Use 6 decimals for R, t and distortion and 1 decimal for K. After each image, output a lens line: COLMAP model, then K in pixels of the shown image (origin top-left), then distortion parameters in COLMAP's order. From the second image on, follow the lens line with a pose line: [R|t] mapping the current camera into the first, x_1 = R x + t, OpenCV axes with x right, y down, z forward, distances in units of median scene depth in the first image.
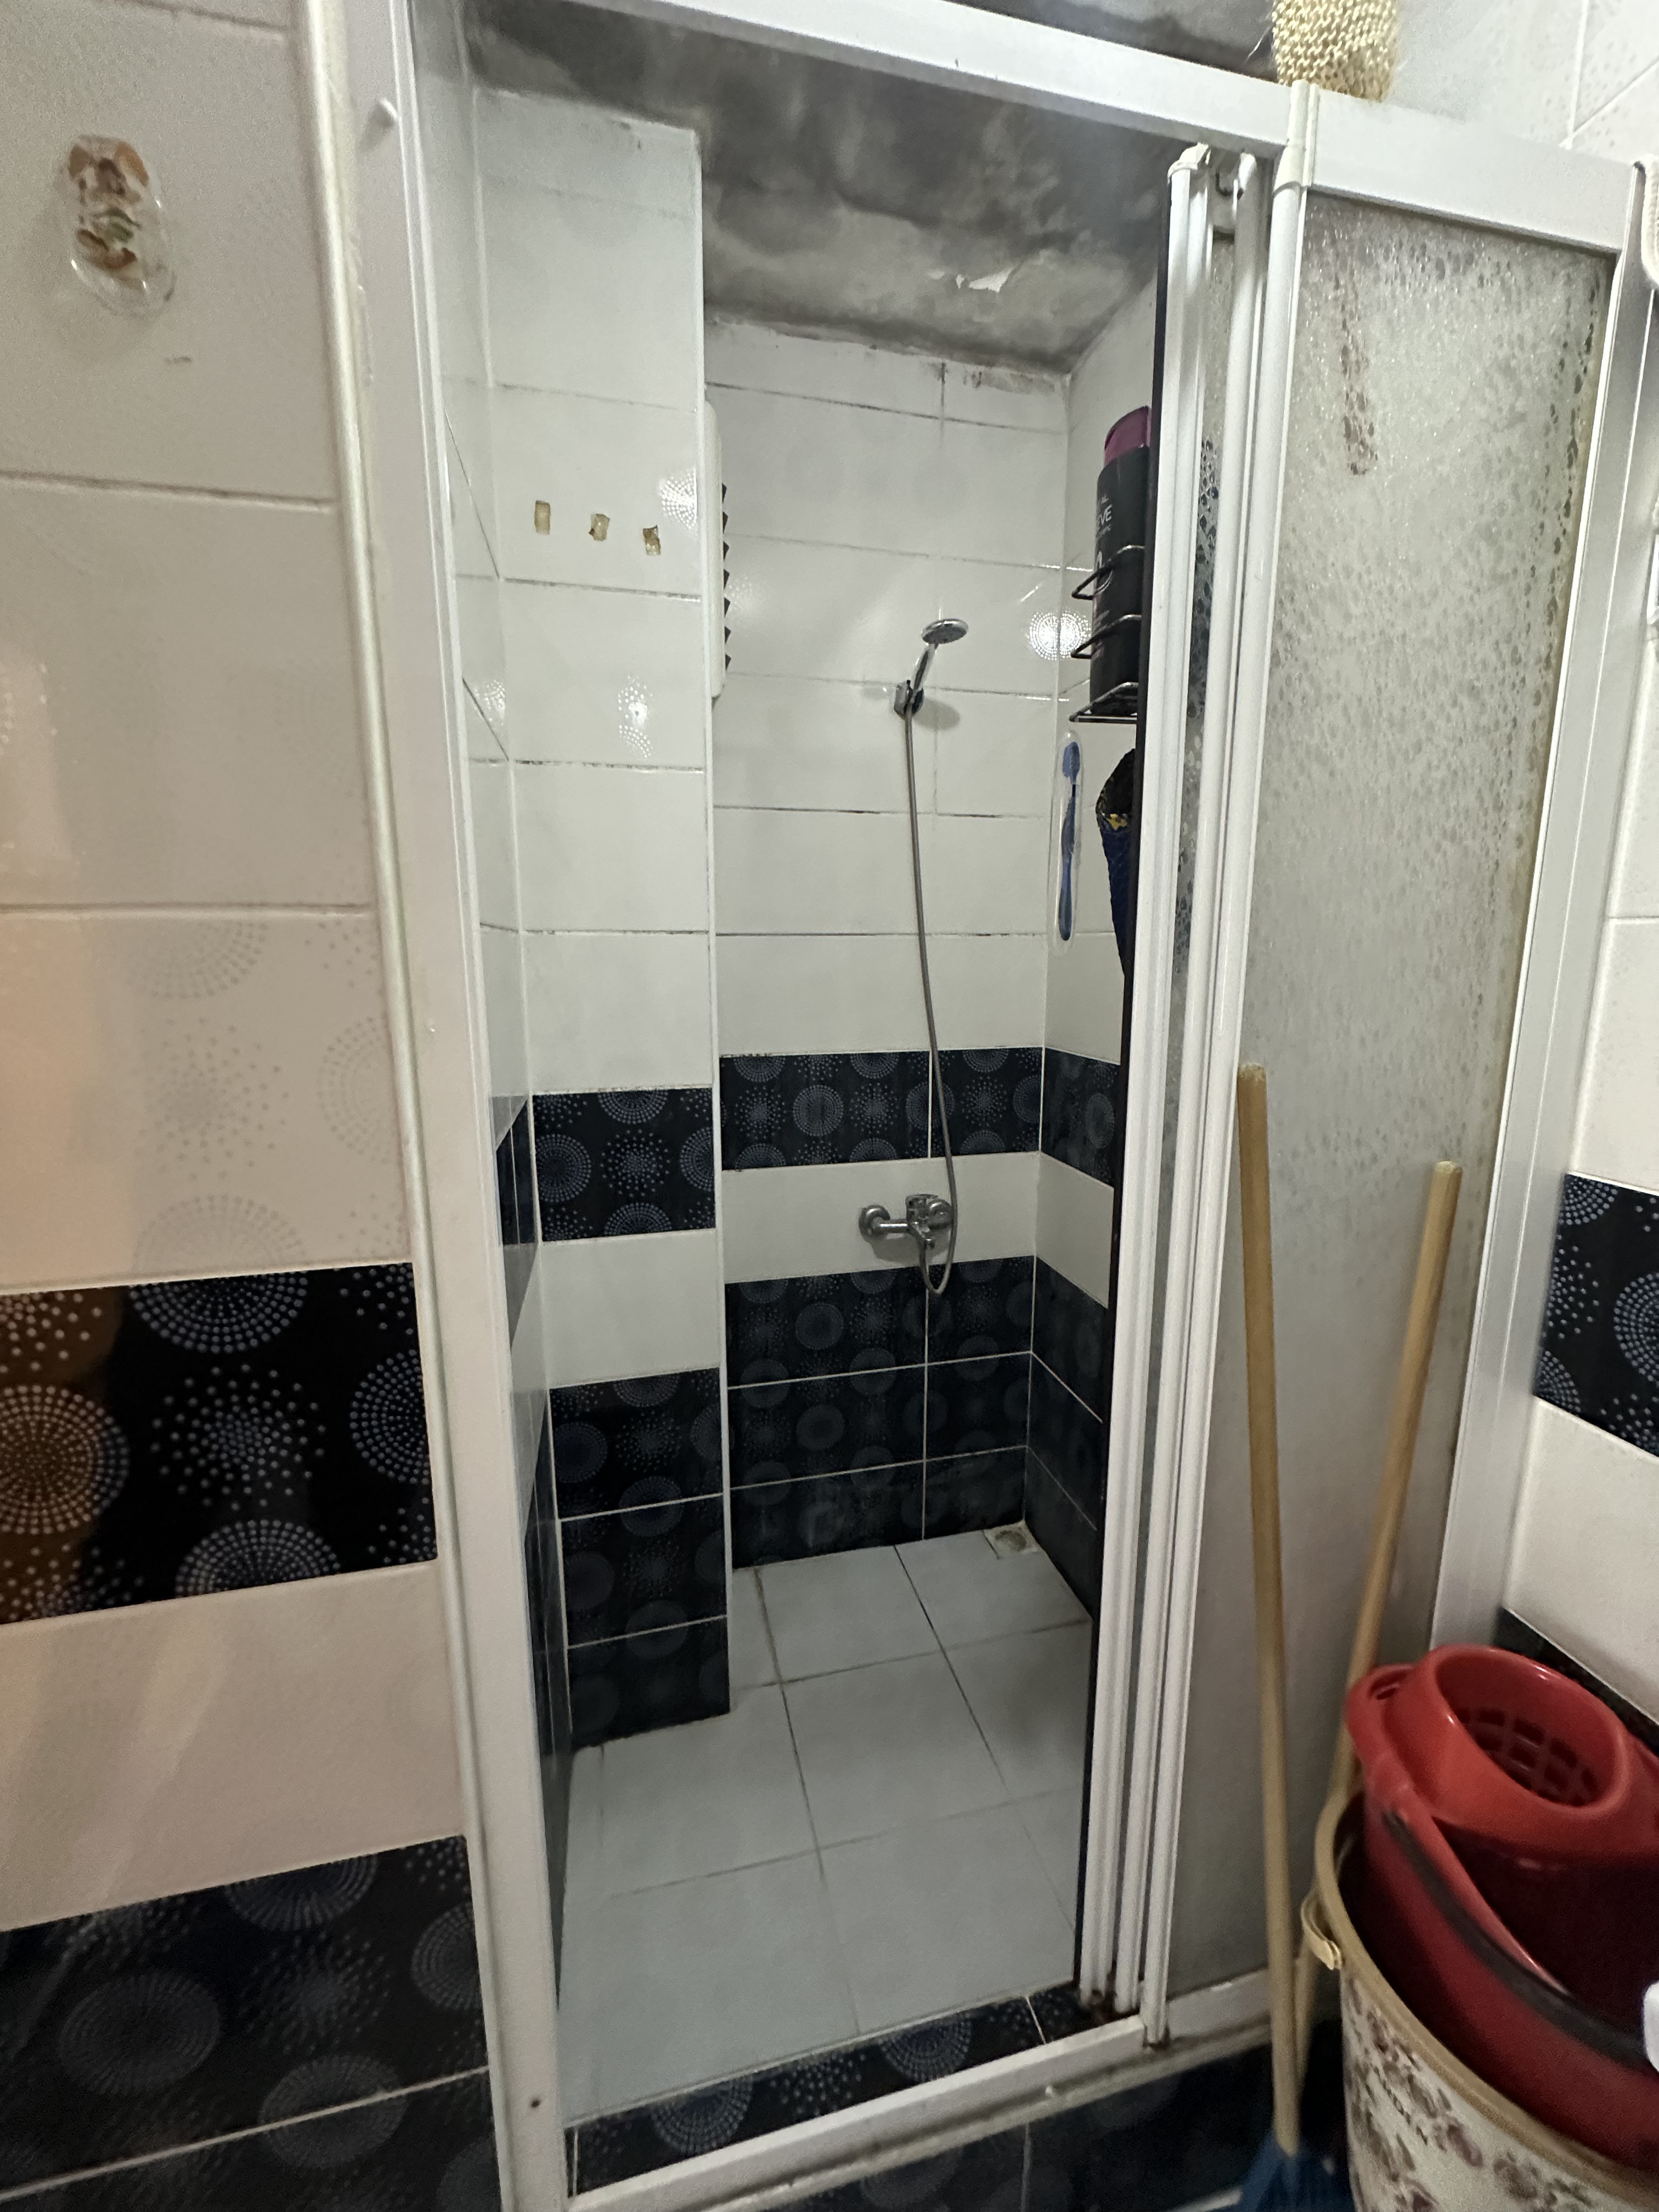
lens RADIAL K [[882.1, 0, 834.8], [0, 882.1, 1104.3], [0, 0, 1]] dist [-0.004477, 0.000808]
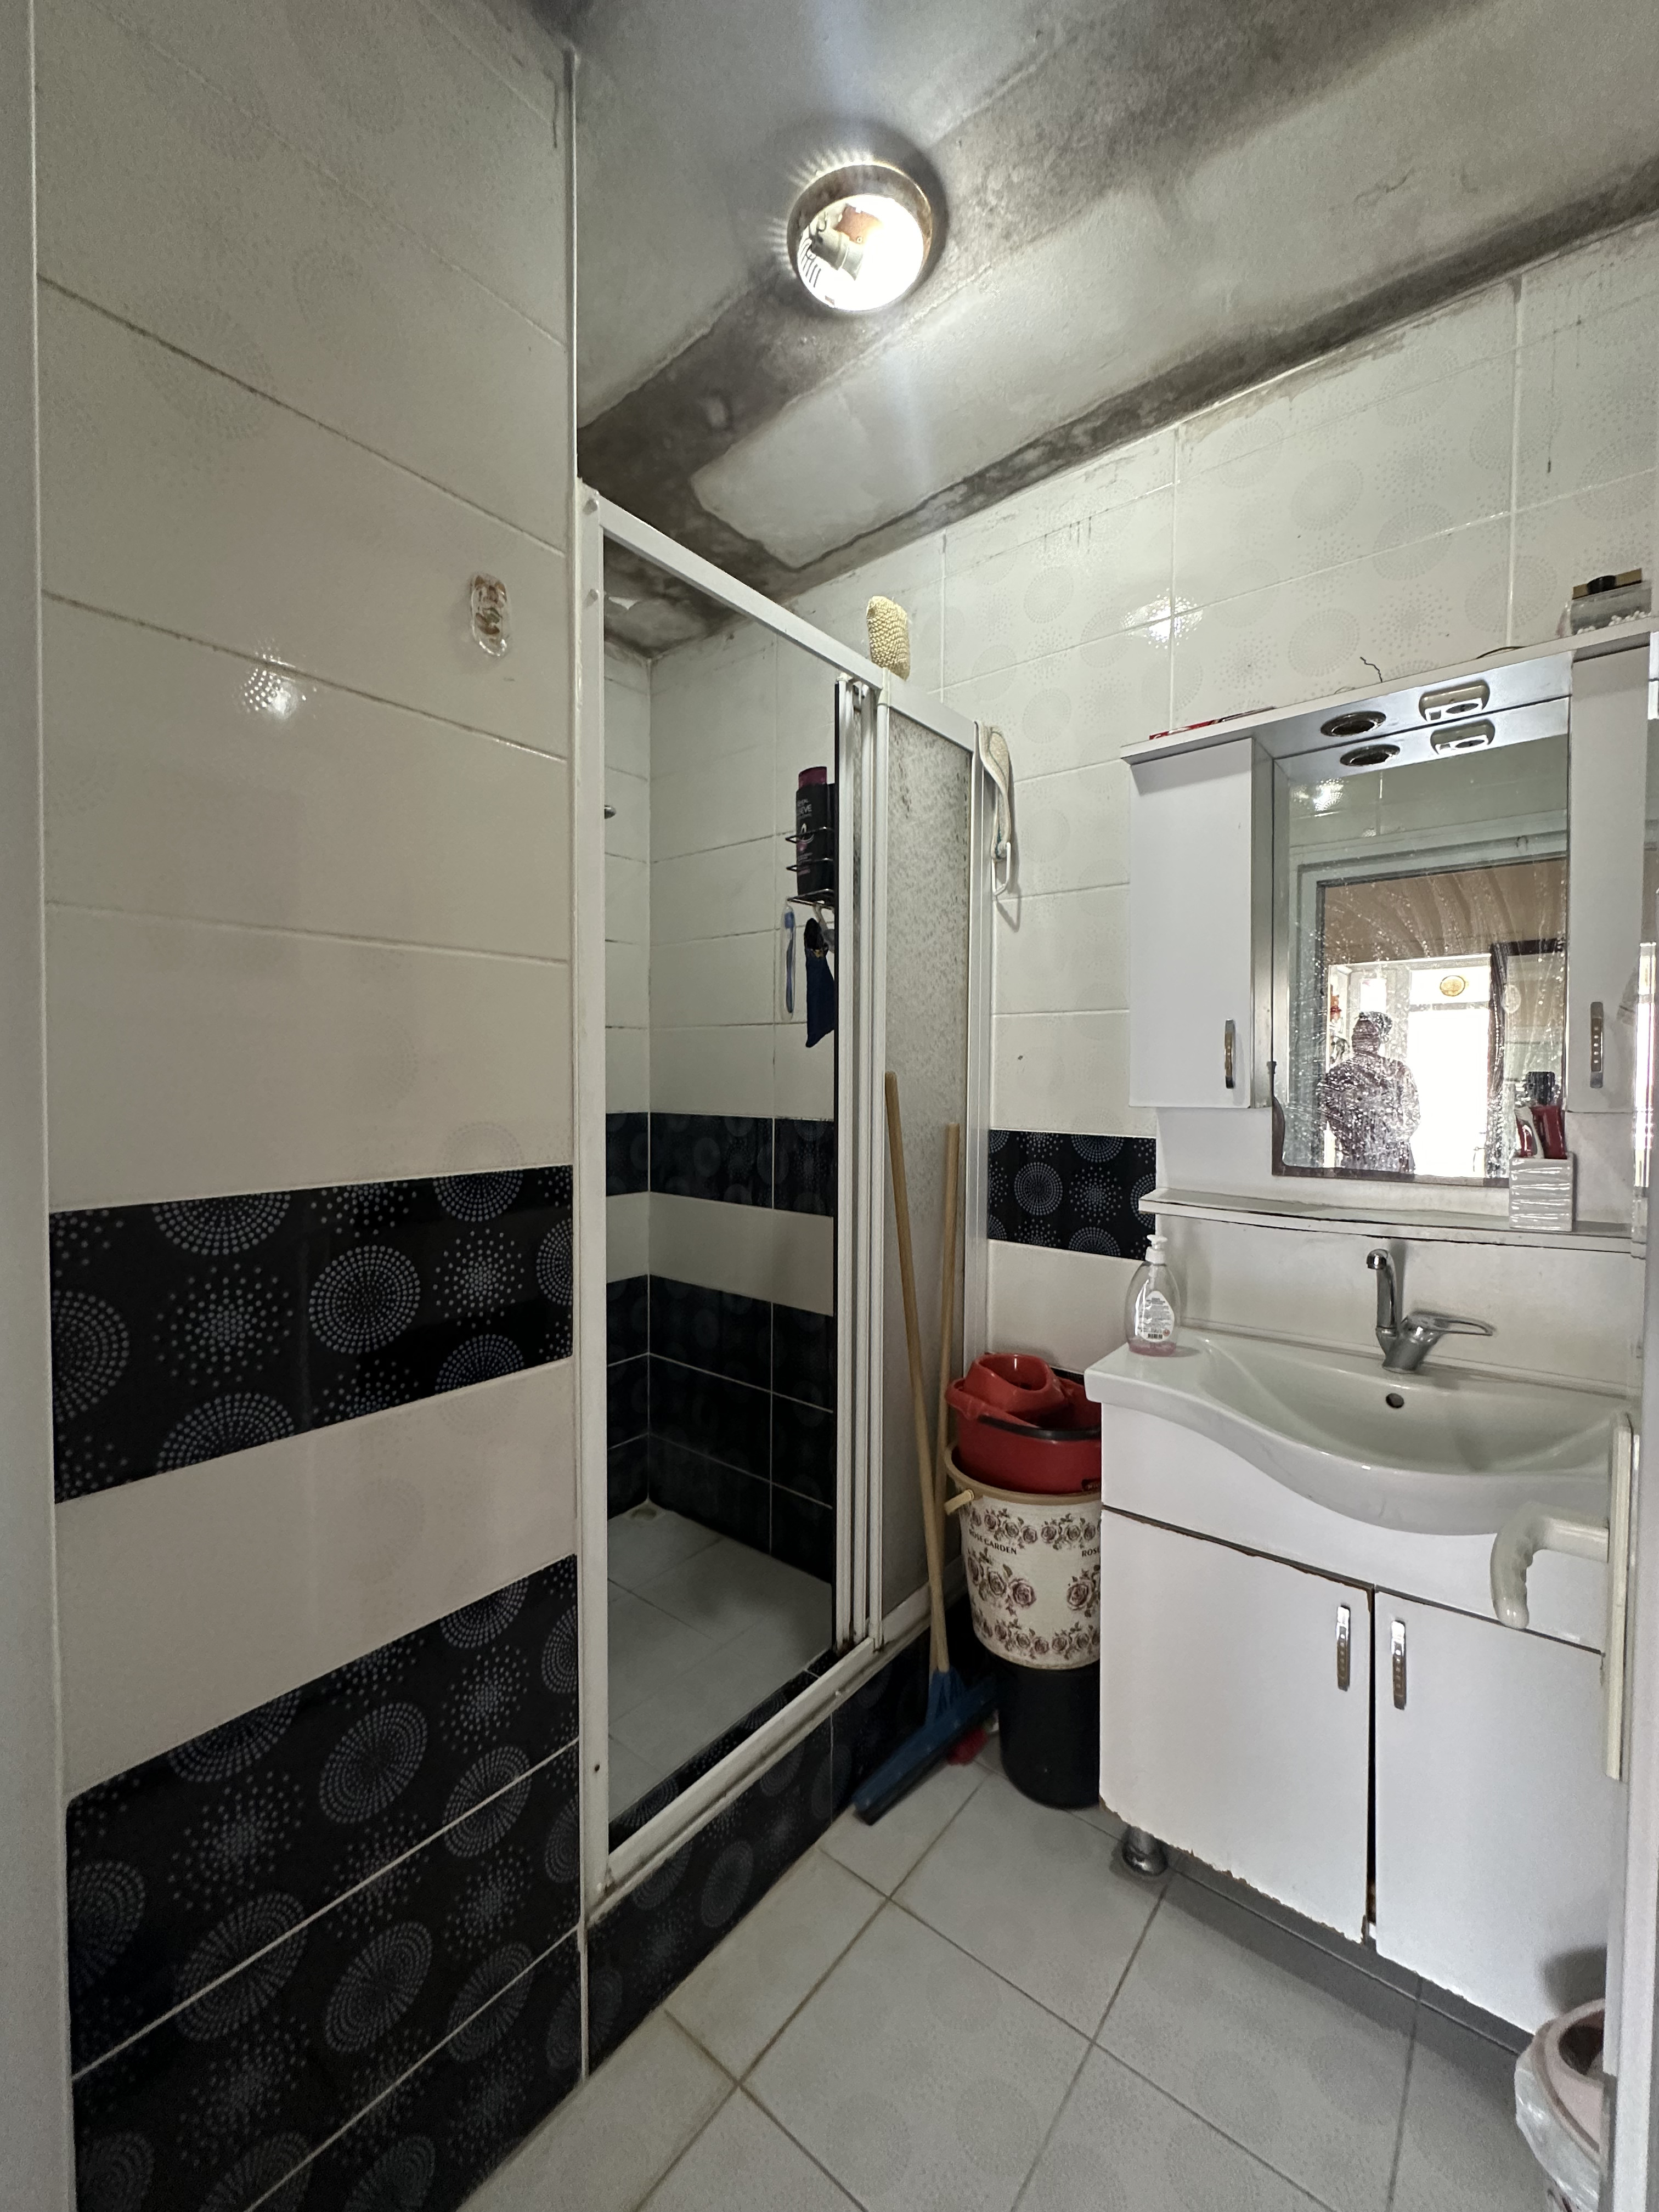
lens RADIAL K [[882.1, 0, 829.3], [0, 882.1, 1104.8], [0, 0, 1]] dist [-0.004477, 0.000808]
pose [[0.791491, -0.012114, 0.611061, -0.917188], [0.098503, 0.989261, -0.107977, 0.242045], [-0.603191, 0.145654, 0.784185, -0.542671]]
